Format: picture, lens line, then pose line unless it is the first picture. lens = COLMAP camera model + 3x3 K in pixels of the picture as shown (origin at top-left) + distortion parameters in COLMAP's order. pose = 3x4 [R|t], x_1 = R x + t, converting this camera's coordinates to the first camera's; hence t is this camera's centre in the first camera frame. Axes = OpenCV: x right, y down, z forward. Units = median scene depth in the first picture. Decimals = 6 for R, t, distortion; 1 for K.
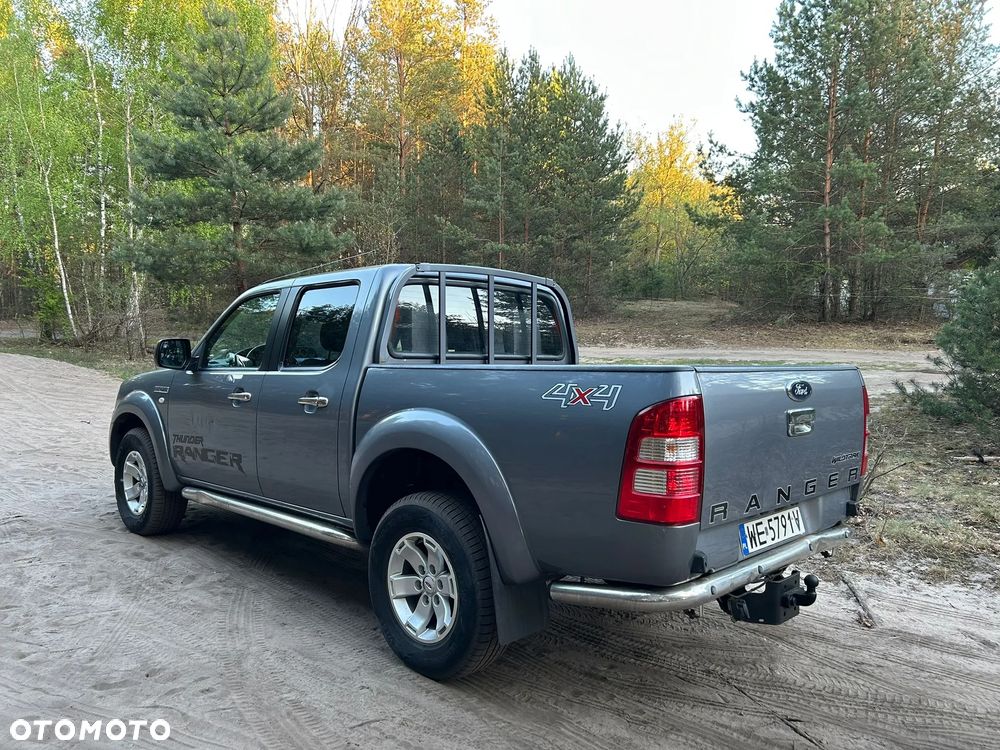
lens RADIAL K [[737.7, 0, 493.9], [0, 737.7, 375.8], [0, 0, 1]] dist [0.044934, -0.043226]
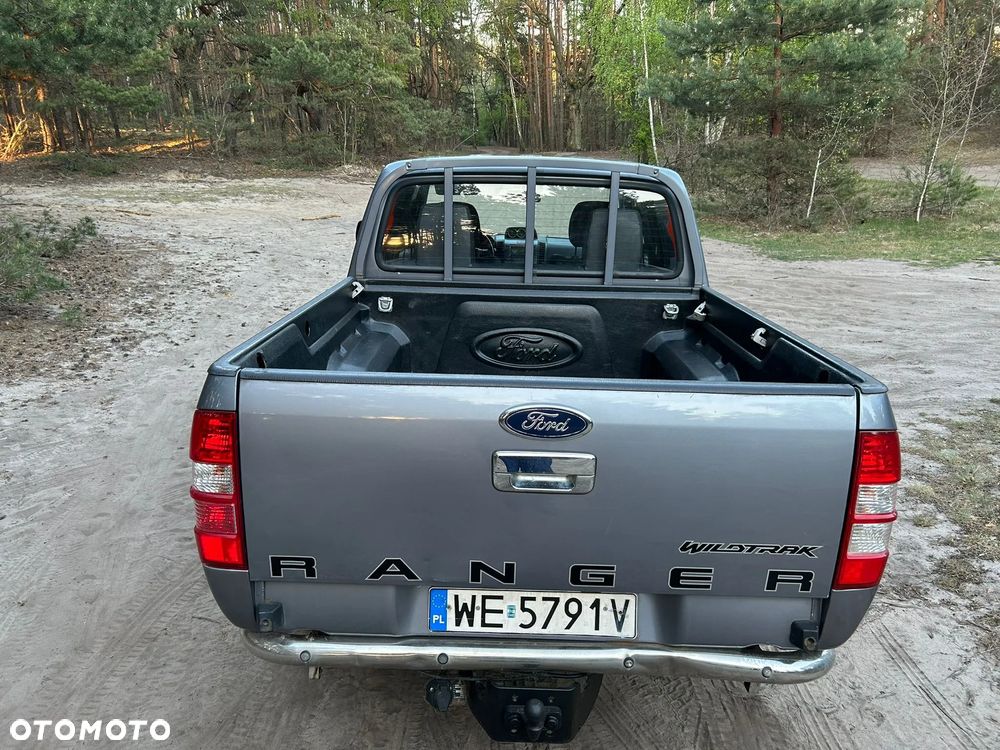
lens RADIAL K [[737.7, 0, 503.5], [0, 737.7, 380.9], [0, 0, 1]] dist [0.044934, -0.043226]
pose [[0.699054, 0.205783, -0.684819, 0.652385], [-0.037738, 0.966979, 0.252048, -0.132792], [0.714072, -0.150352, 0.683736, 0.482279]]
